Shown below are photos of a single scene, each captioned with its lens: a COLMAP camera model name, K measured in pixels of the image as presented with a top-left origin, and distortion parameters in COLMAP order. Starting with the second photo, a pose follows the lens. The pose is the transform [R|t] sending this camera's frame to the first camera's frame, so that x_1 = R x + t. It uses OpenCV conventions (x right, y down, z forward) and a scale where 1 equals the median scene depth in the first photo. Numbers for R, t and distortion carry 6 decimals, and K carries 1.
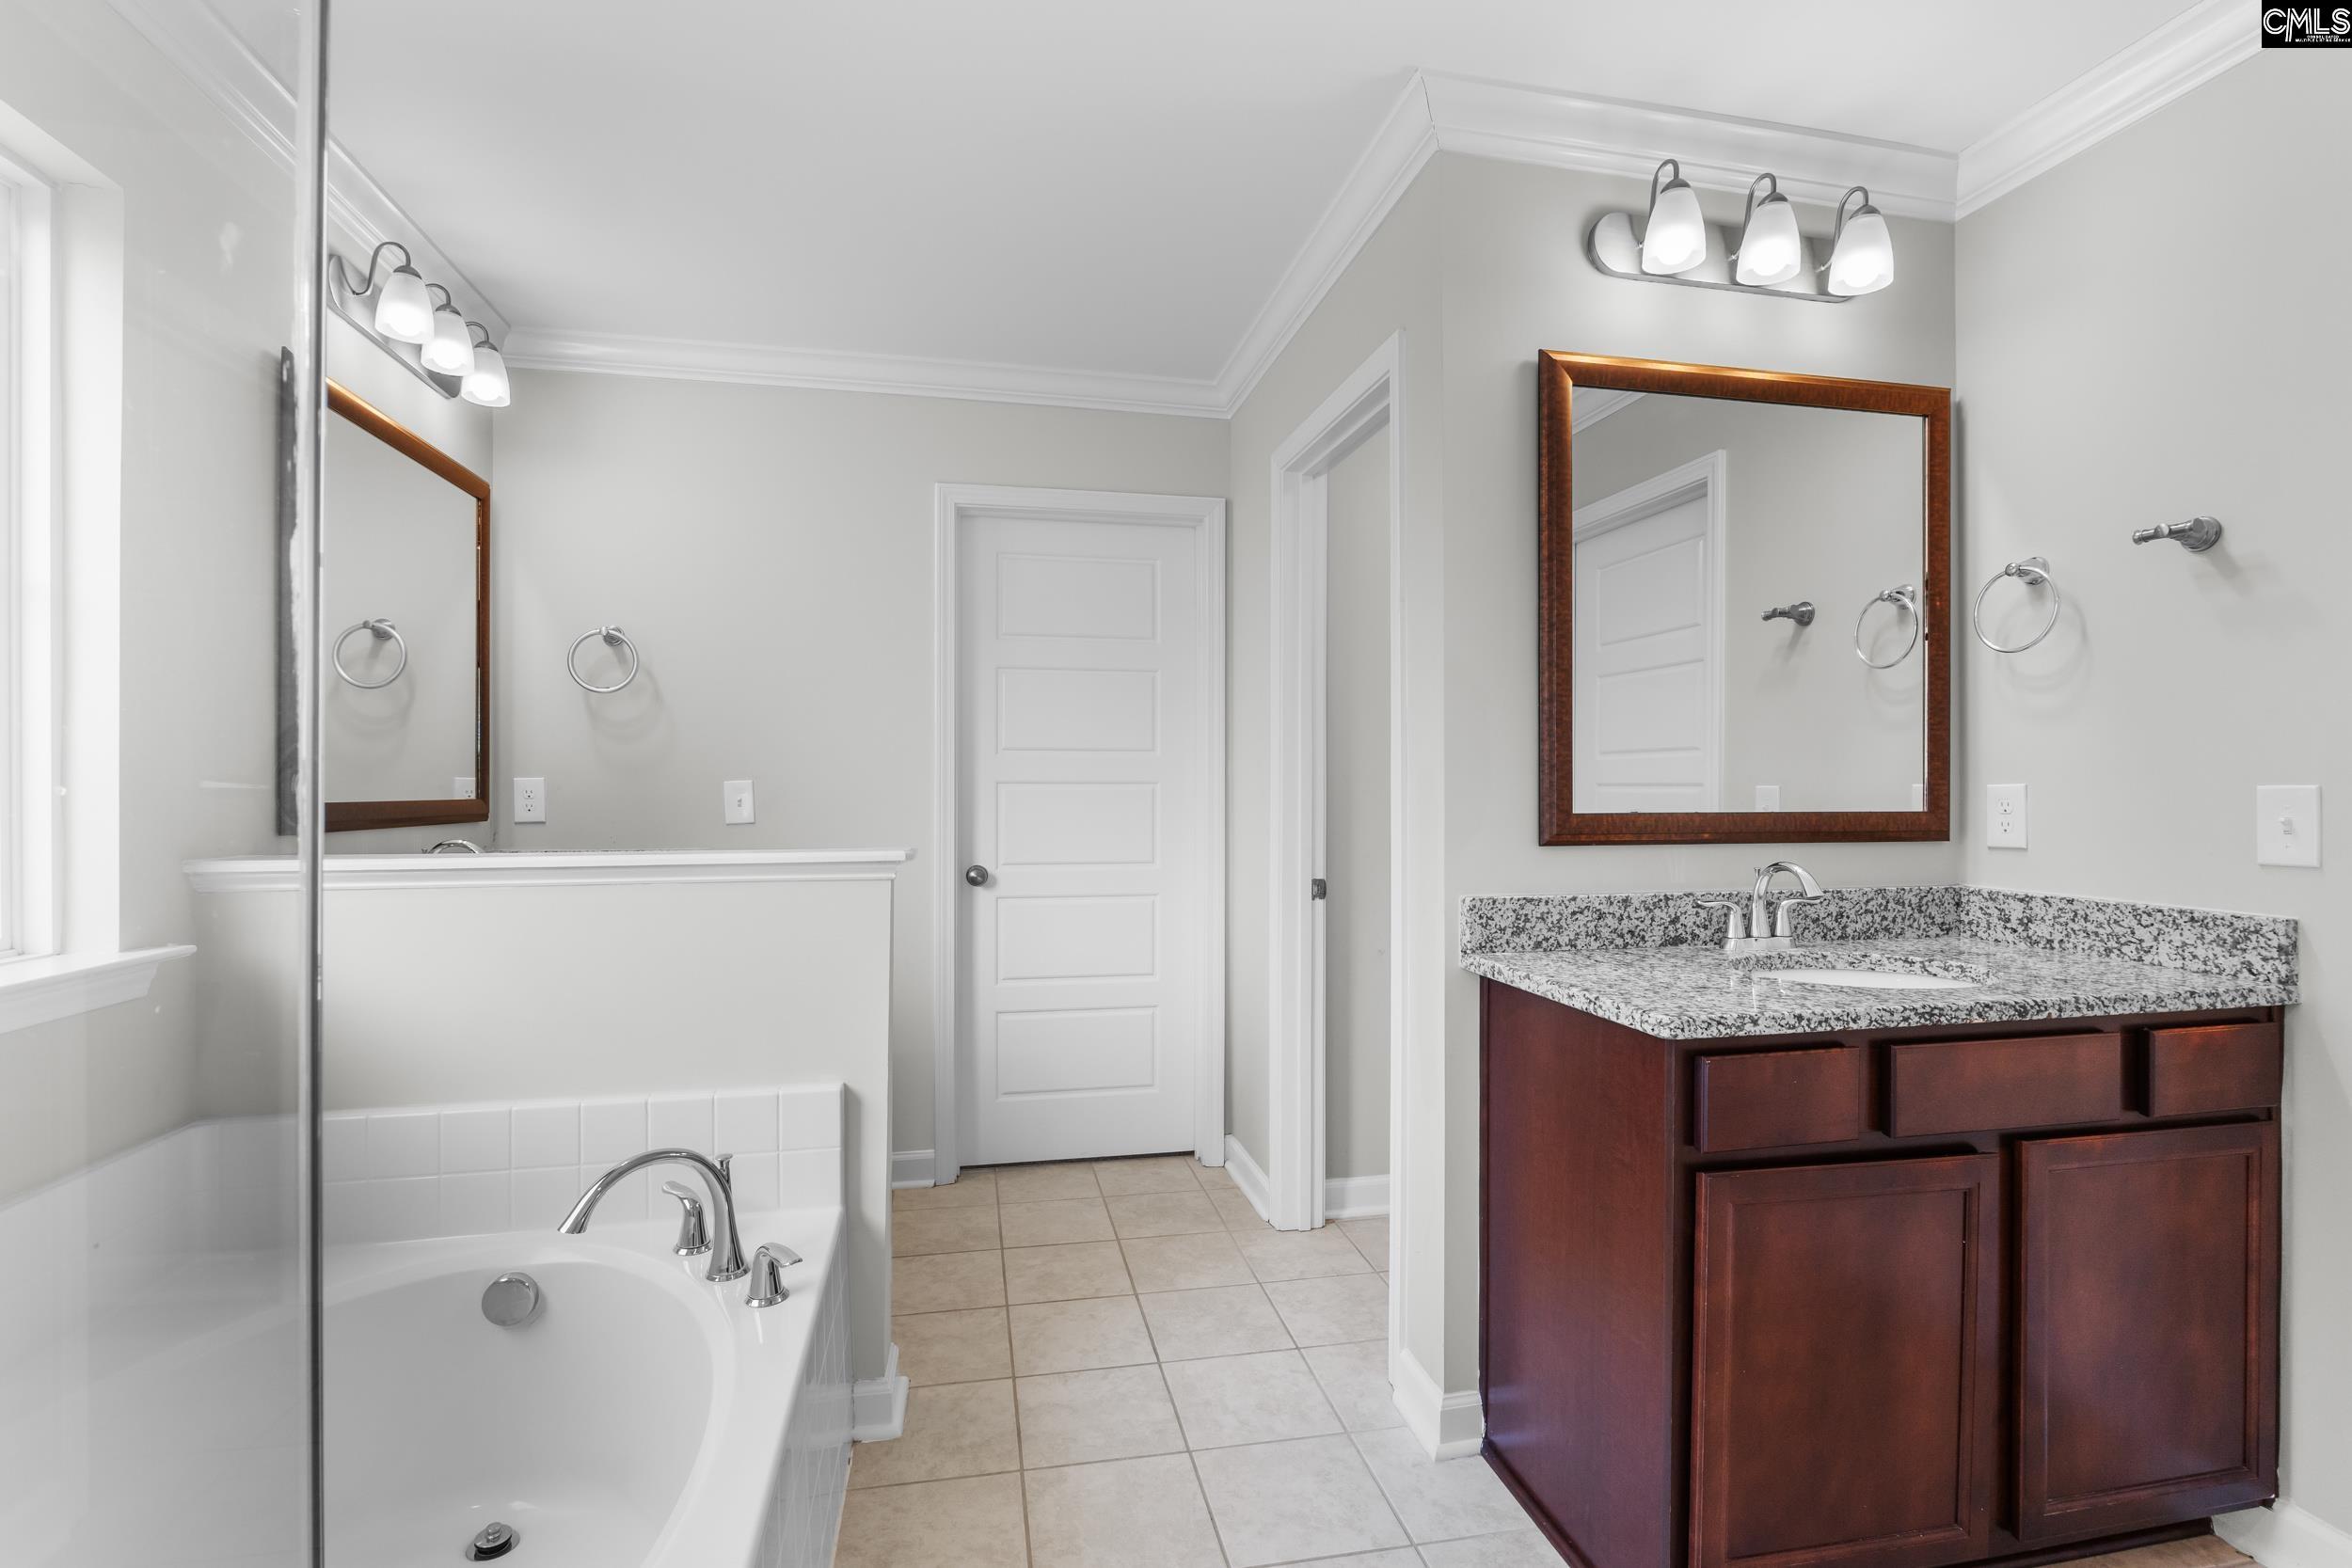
lens RADIAL K [[1078.6, 0, 1167.2], [0, 1078.6, 773.2], [0, 0, 1]] dist [-0.005181, -0.000052]
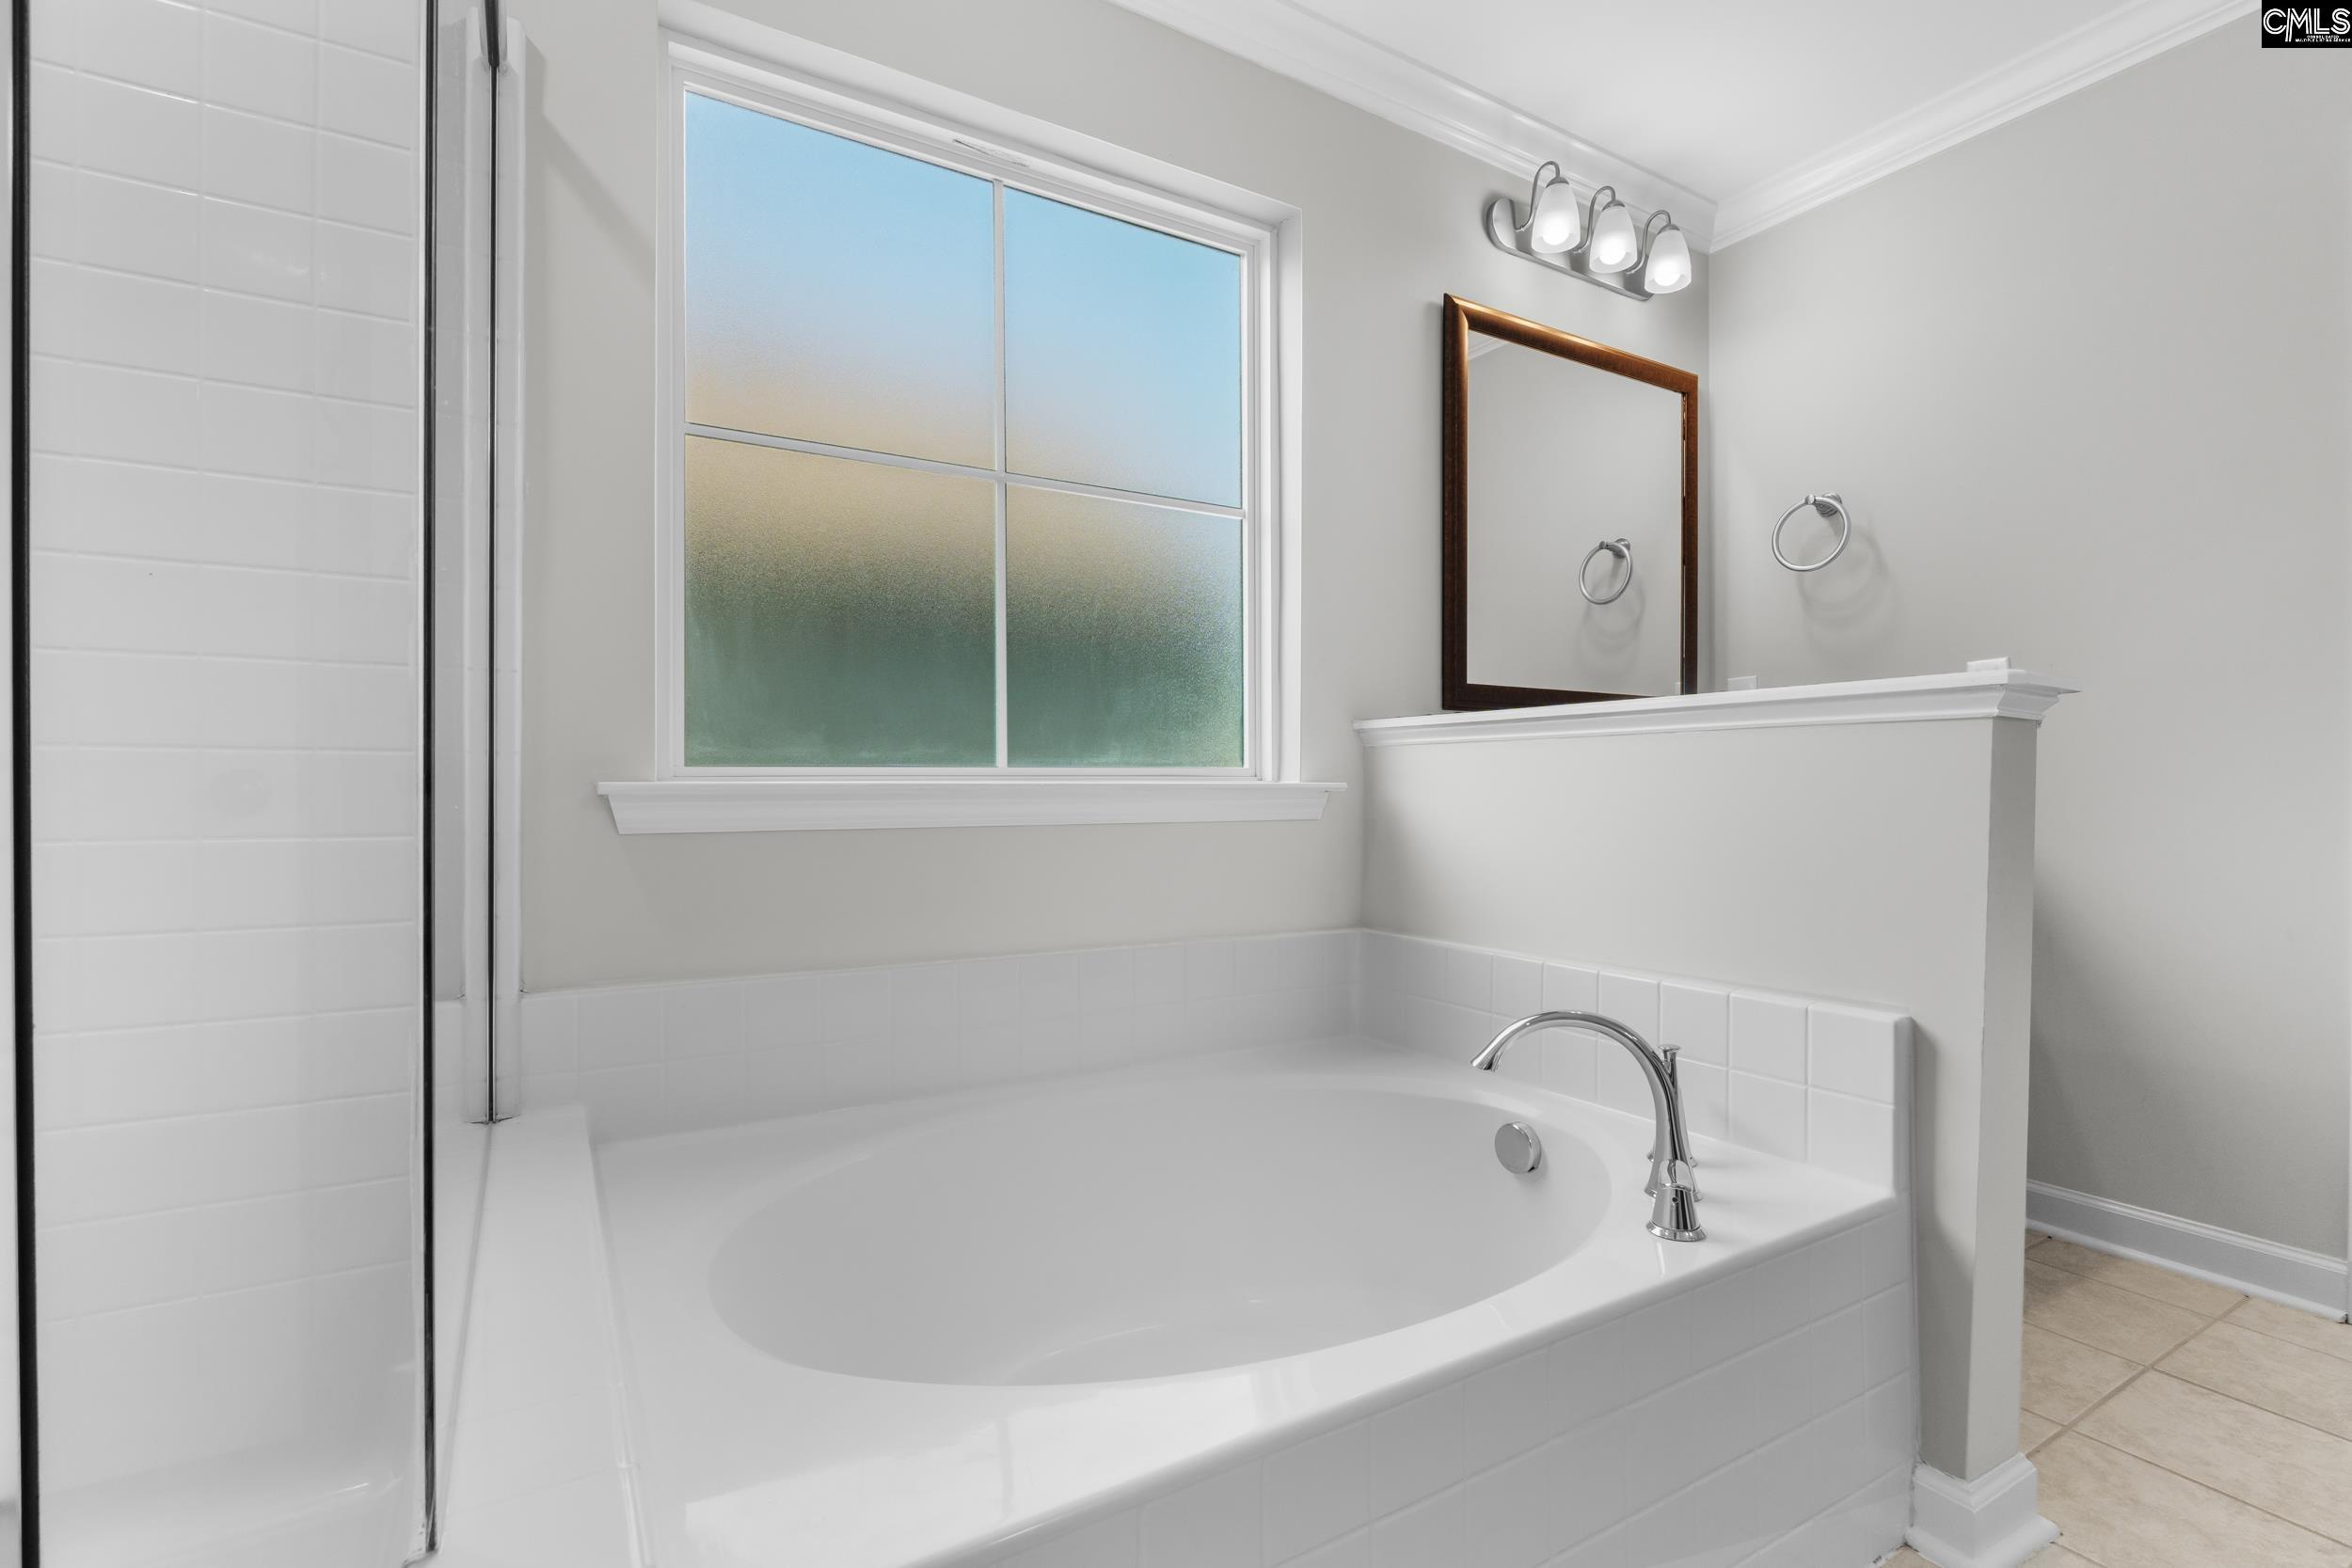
lens RADIAL K [[1078.6, 0, 1179.2], [0, 1078.6, 776.9], [0, 0, 1]] dist [-0.005181, -0.000052]
pose [[0.331972, -0.004937, -0.943276, 0.141177], [0.008556, 0.999961, -0.002223, 0.099944], [0.943250, -0.007333, 0.332001, 0.255457]]
